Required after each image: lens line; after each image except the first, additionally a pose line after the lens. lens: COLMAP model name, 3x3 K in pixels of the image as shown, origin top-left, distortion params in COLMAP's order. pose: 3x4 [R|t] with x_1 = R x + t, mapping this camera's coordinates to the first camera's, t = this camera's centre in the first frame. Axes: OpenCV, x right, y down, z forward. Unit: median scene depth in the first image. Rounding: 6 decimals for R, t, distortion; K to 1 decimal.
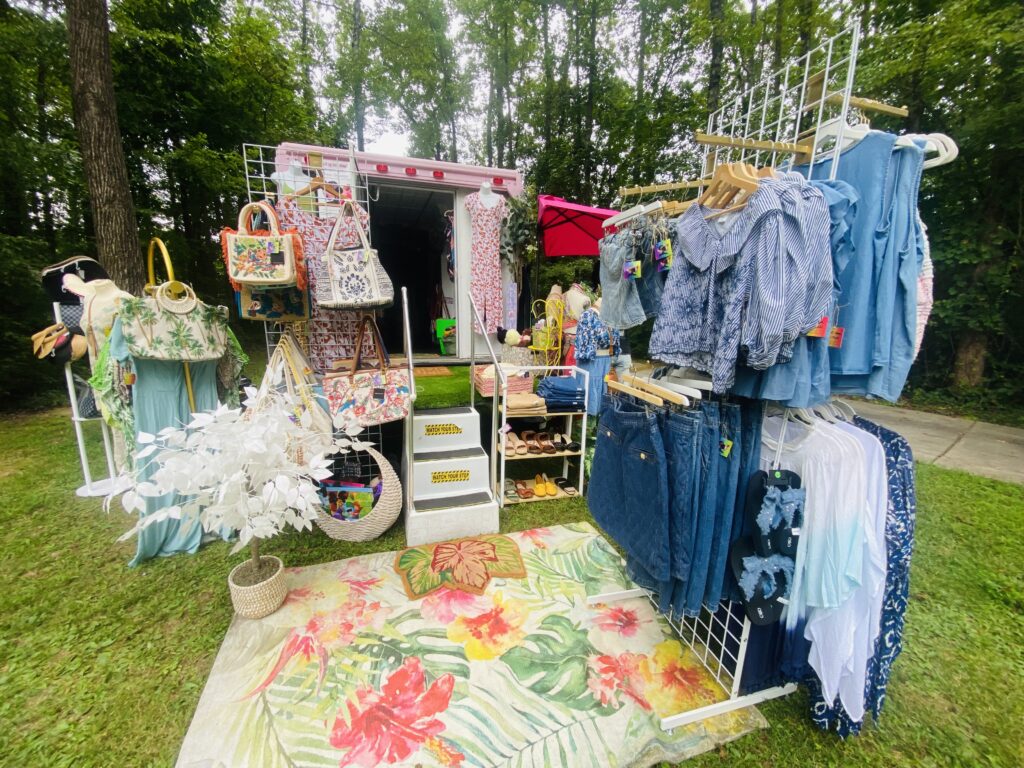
lens RADIAL K [[405.0, 0, 512.3], [0, 405.0, 394.8], [0, 0, 1]] dist [-0.013282, -0.000717]
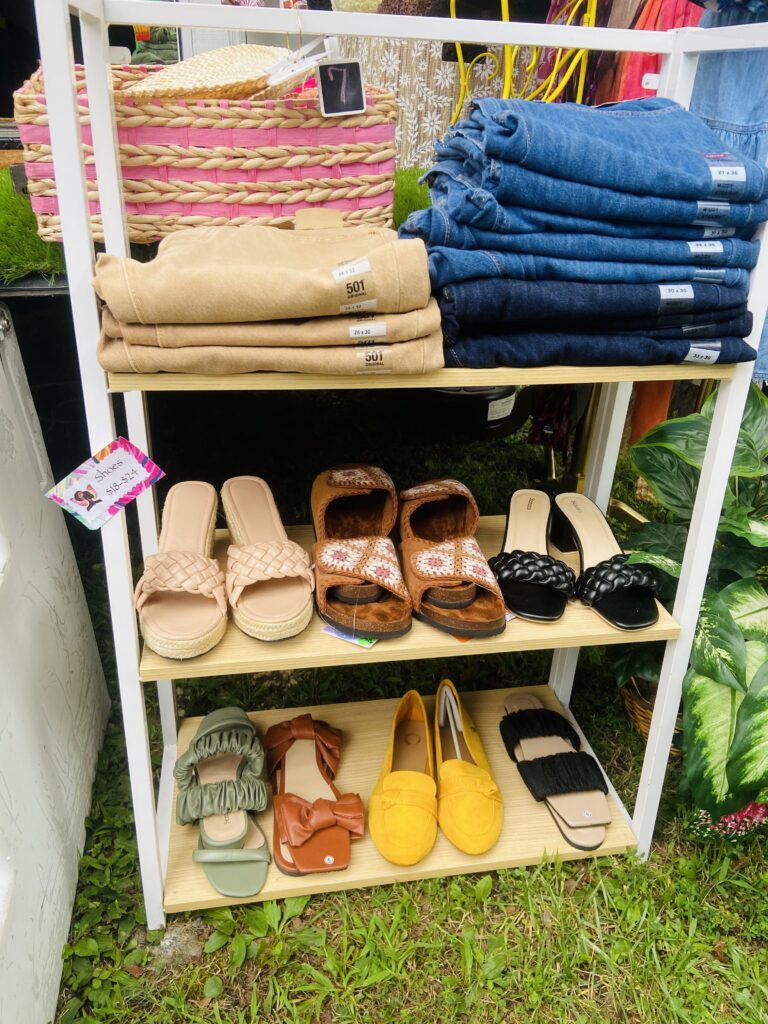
lens RADIAL K [[770.4, 0, 373.6], [0, 770.4, 515.4], [0, 0, 1]] dist [0.087467, 0.000366]
pose [[0.989665, 0.052934, -0.133270, 0.111593], [-0.020464, 0.971996, 0.234104, 0.038299], [0.141930, -0.228957, 0.963034, 0.836760]]
